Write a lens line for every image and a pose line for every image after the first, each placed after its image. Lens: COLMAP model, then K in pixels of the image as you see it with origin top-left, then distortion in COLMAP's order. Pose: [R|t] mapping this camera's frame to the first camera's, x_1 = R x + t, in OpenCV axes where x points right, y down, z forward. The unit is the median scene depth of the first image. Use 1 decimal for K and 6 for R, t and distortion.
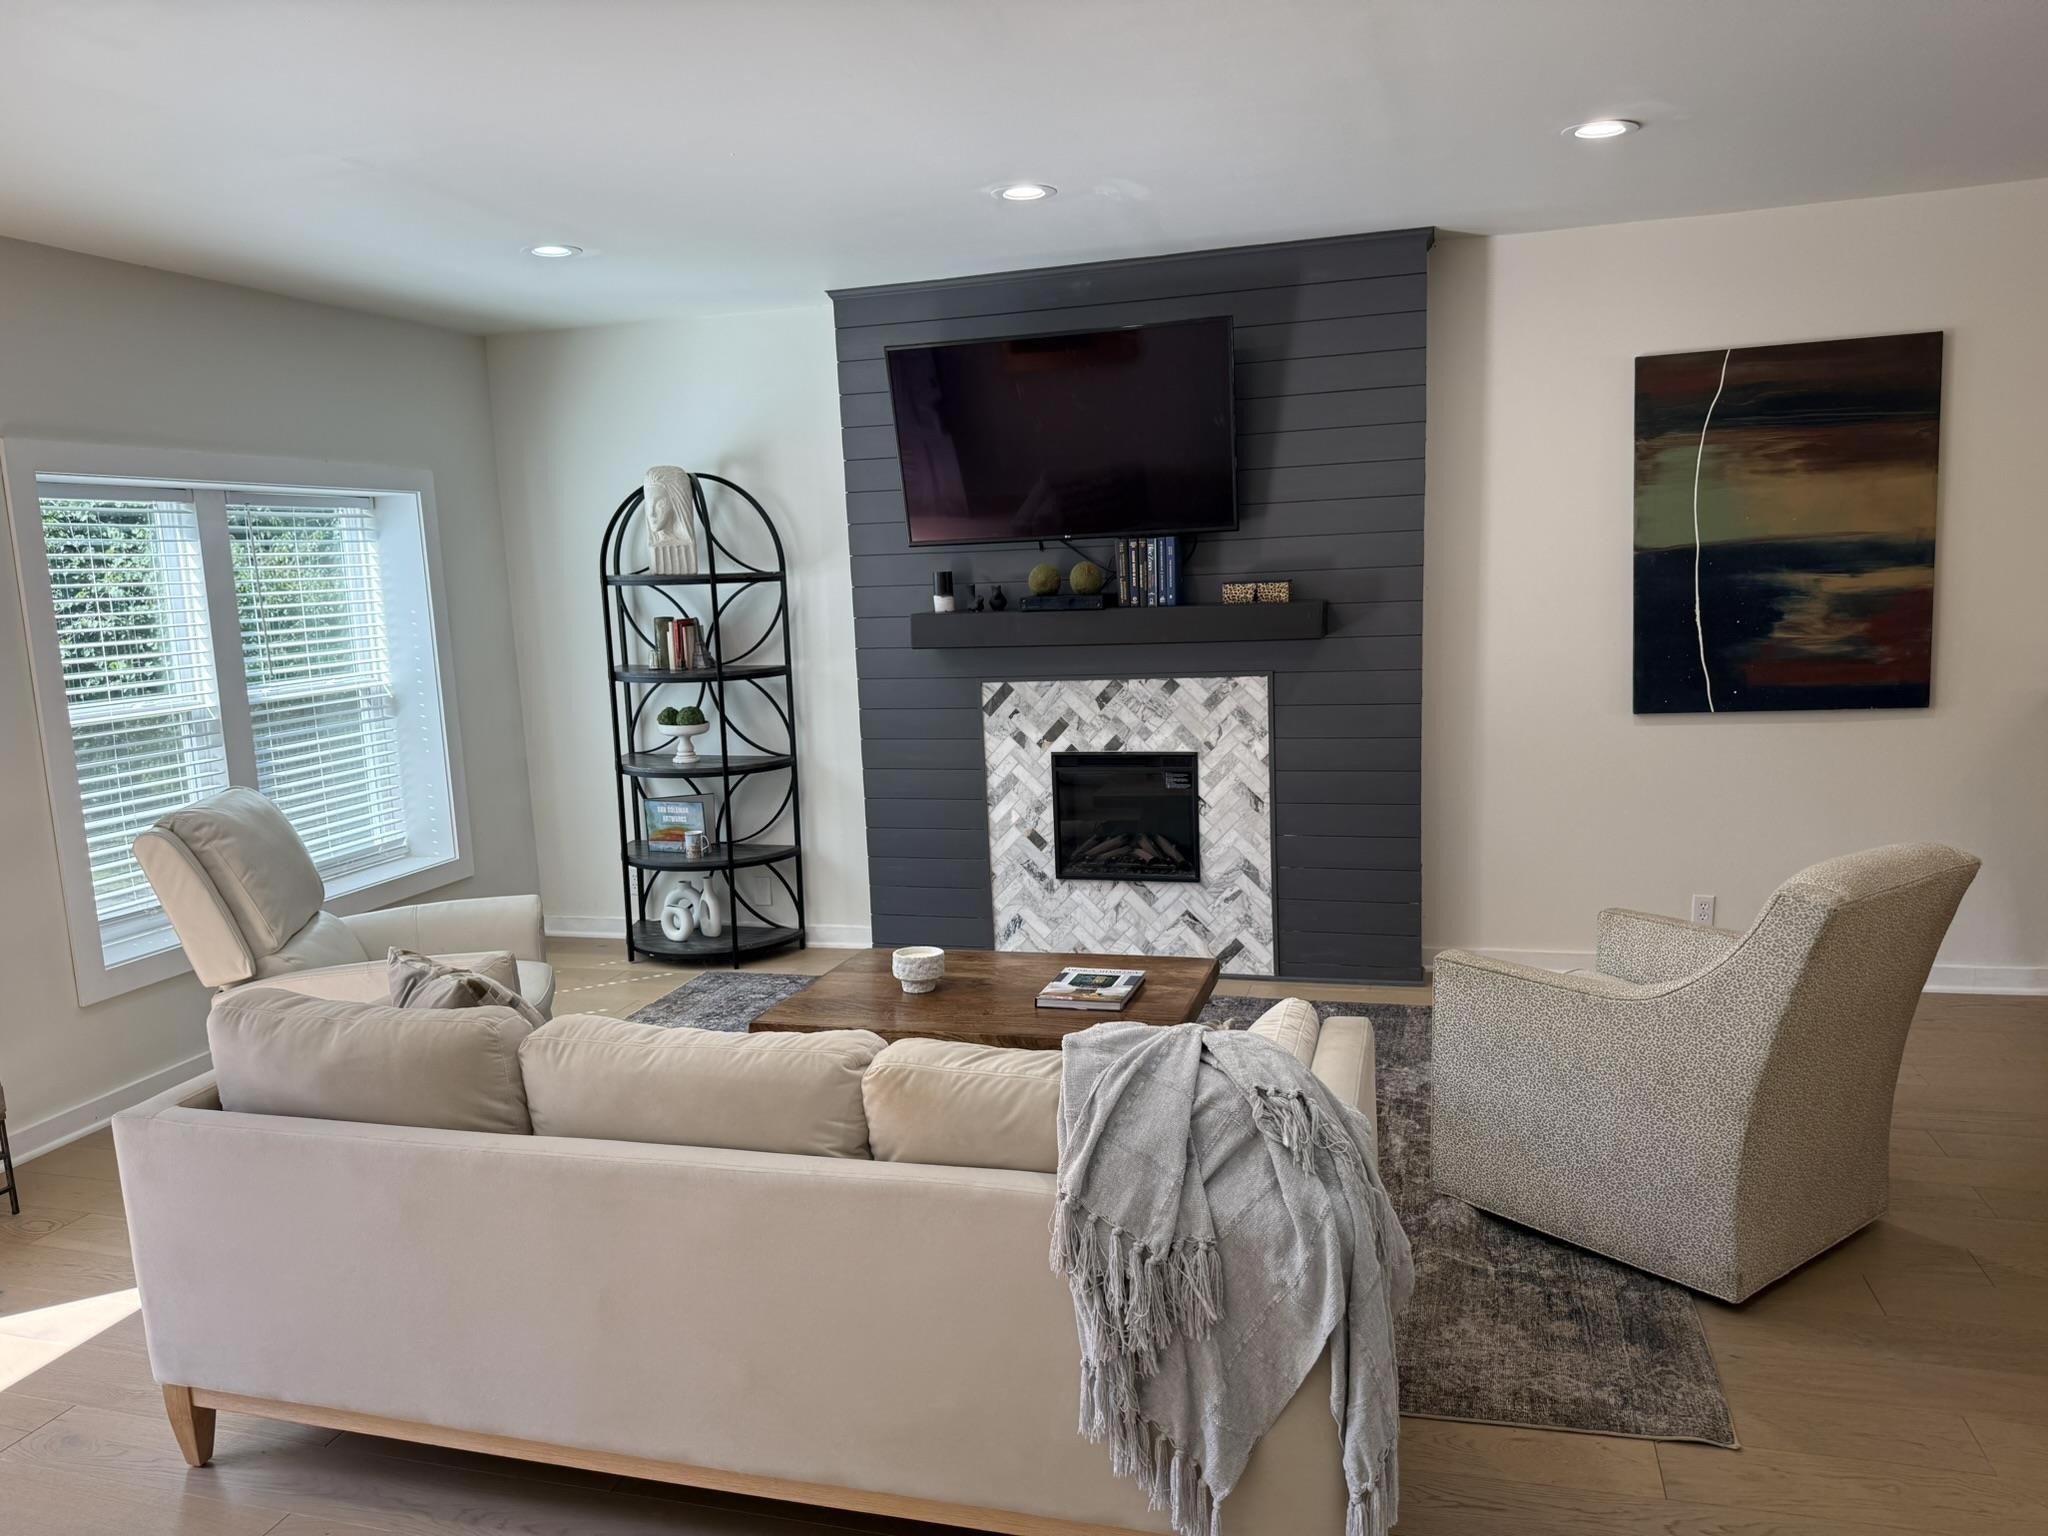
lens RADIAL K [[1443.2, 0, 1024.0], [0, 1443.2, 768.0], [0, 0, 1]] dist [0.148244, -0.291358]
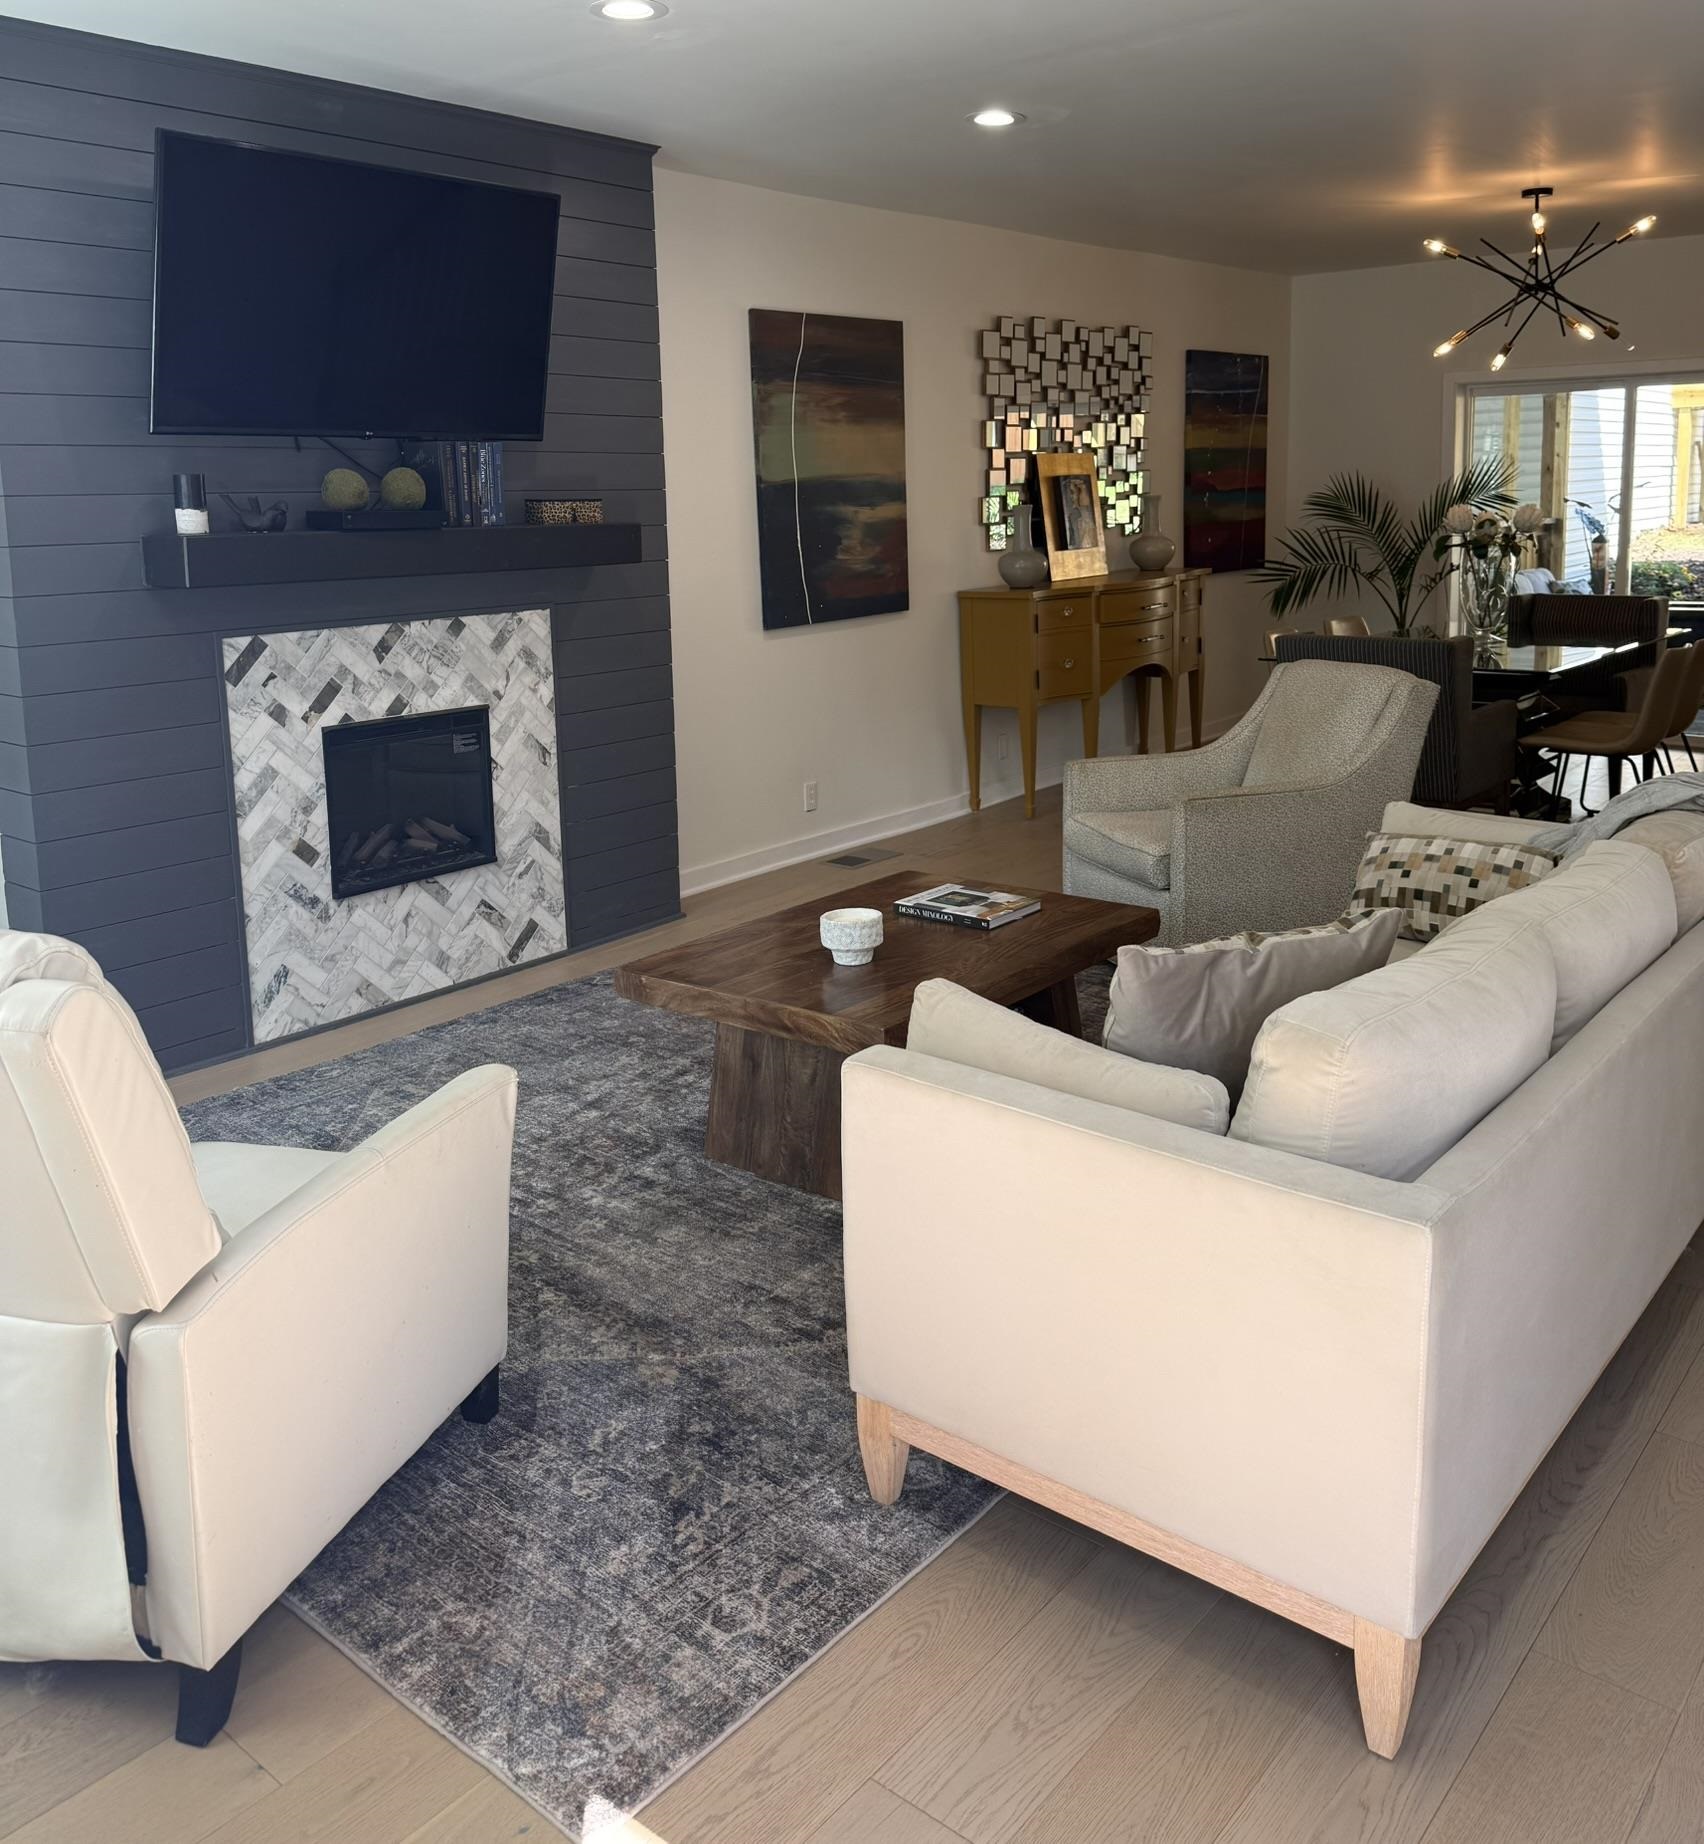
lens RADIAL K [[1607.6, 0, 873.0], [0, 1607.6, 700.8], [0, 0, 1]] dist [0.229874, -0.386271]
pose [[0.383549, -0.088485, 0.919272, -0.645419], [0.135164, 0.990059, 0.038905, -0.019191], [-0.913576, 0.109330, 0.391696, 0.425987]]
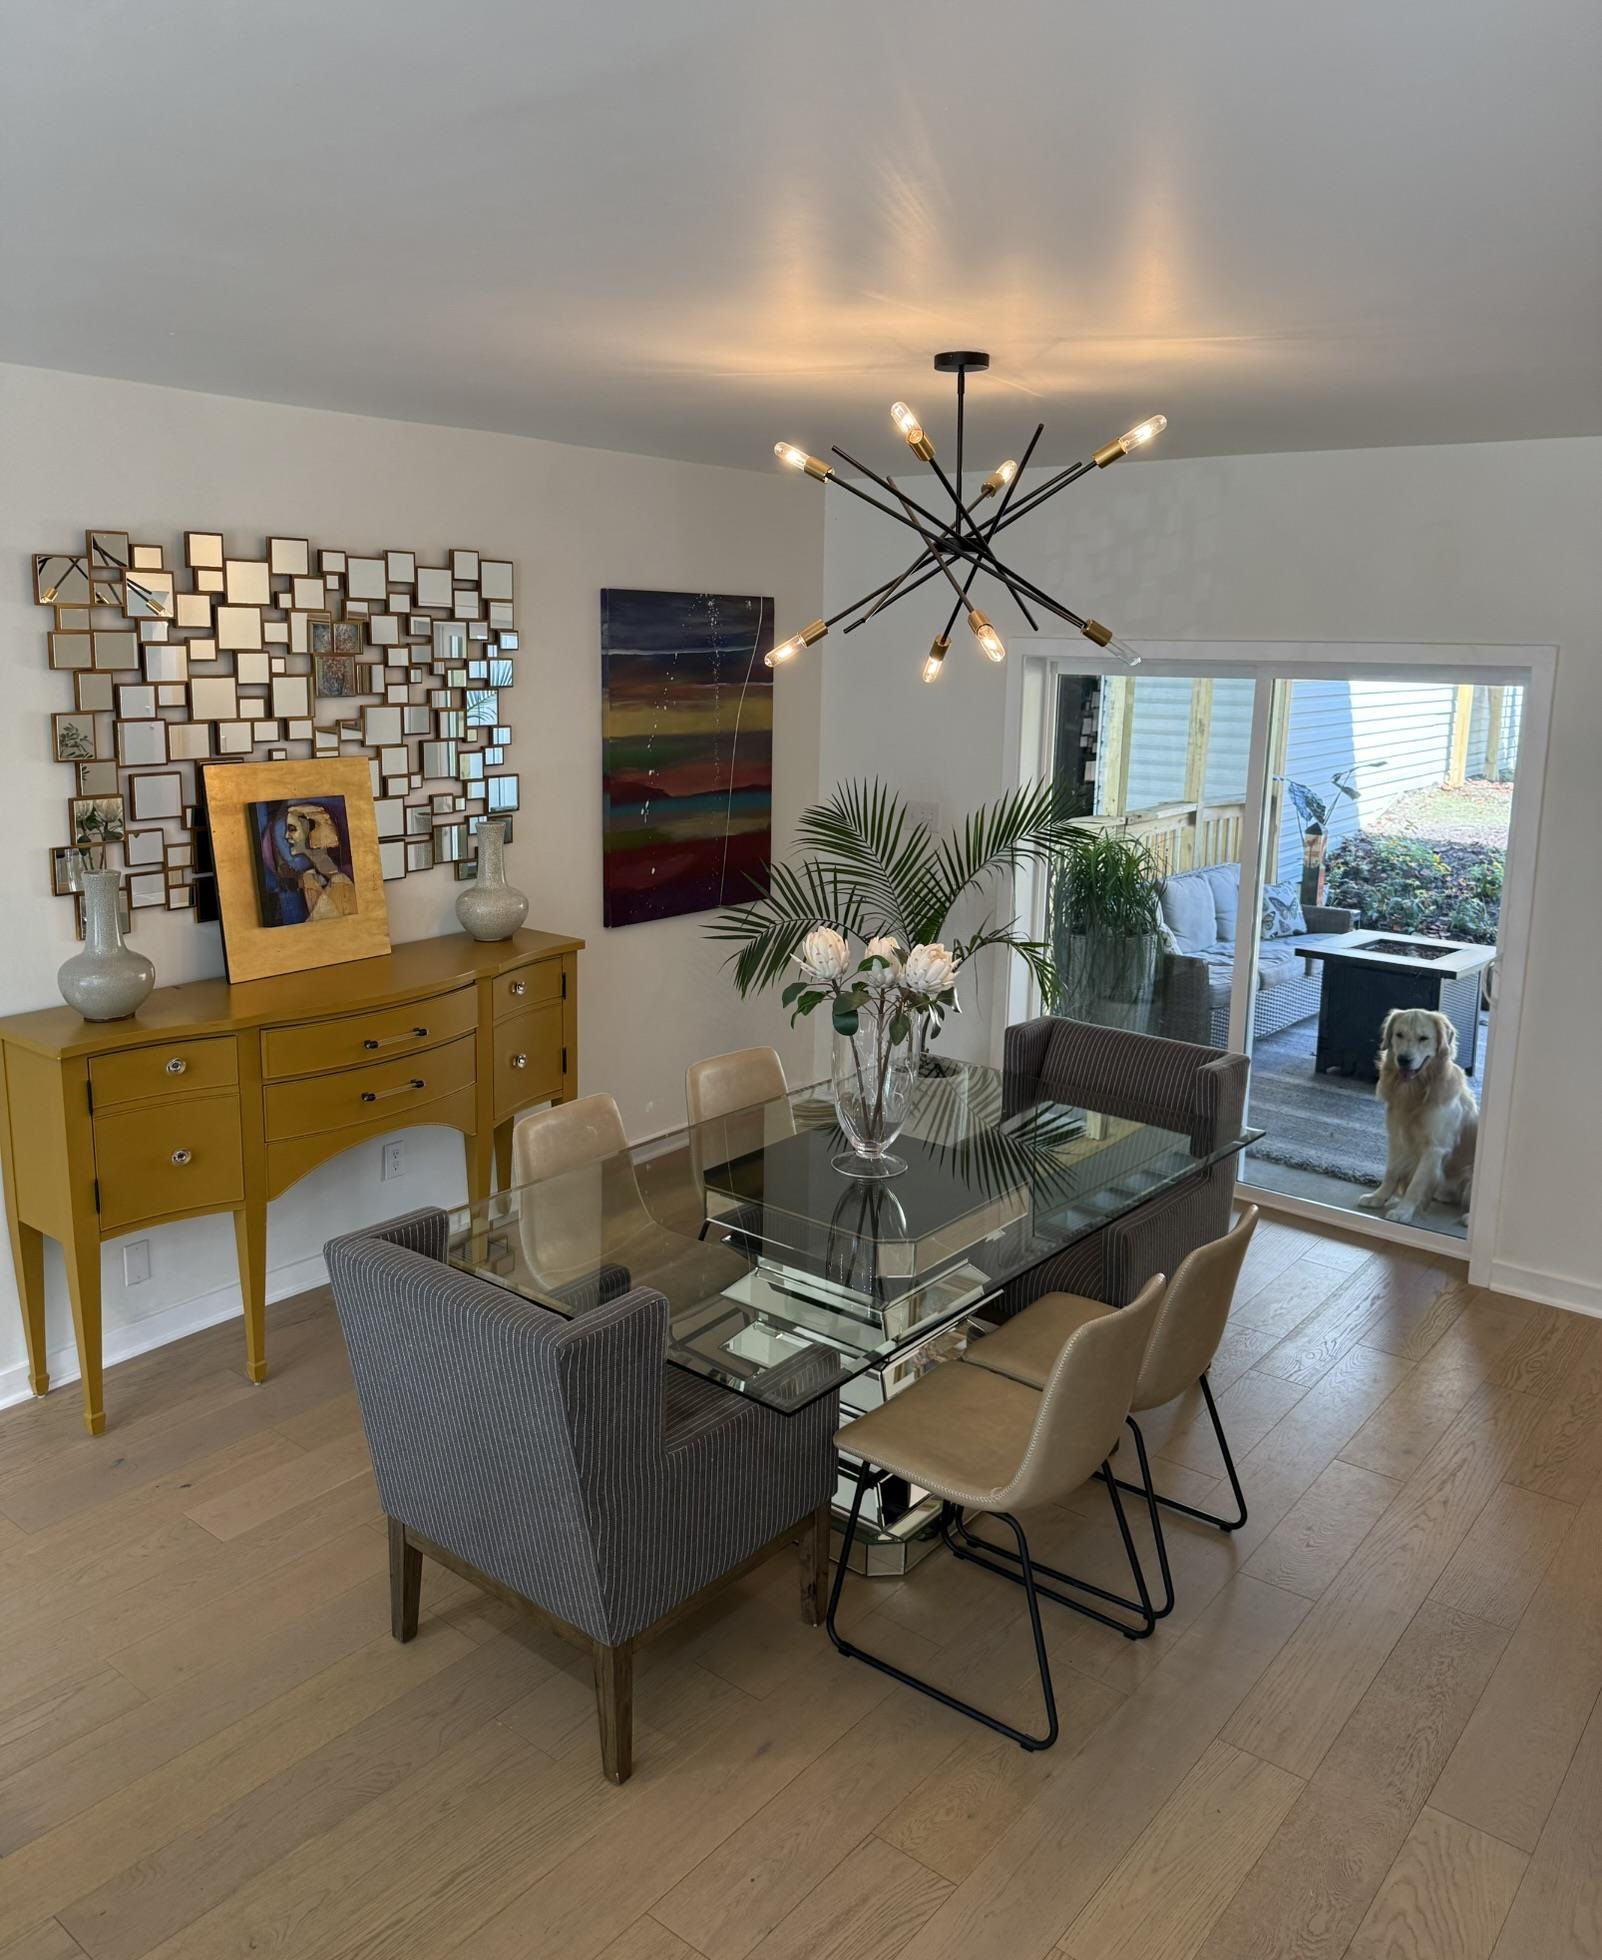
lens RADIAL K [[1498.2, 0, 793.8], [0, 1498.2, 908.3], [0, 0, 1]] dist [0.070796, -0.003016]
pose [[0.387032, -0.113416, 0.915064, 0.125074], [0.089315, 0.992351, 0.085219, -0.124302], [-0.917730, 0.048746, 0.394202, 0.252852]]
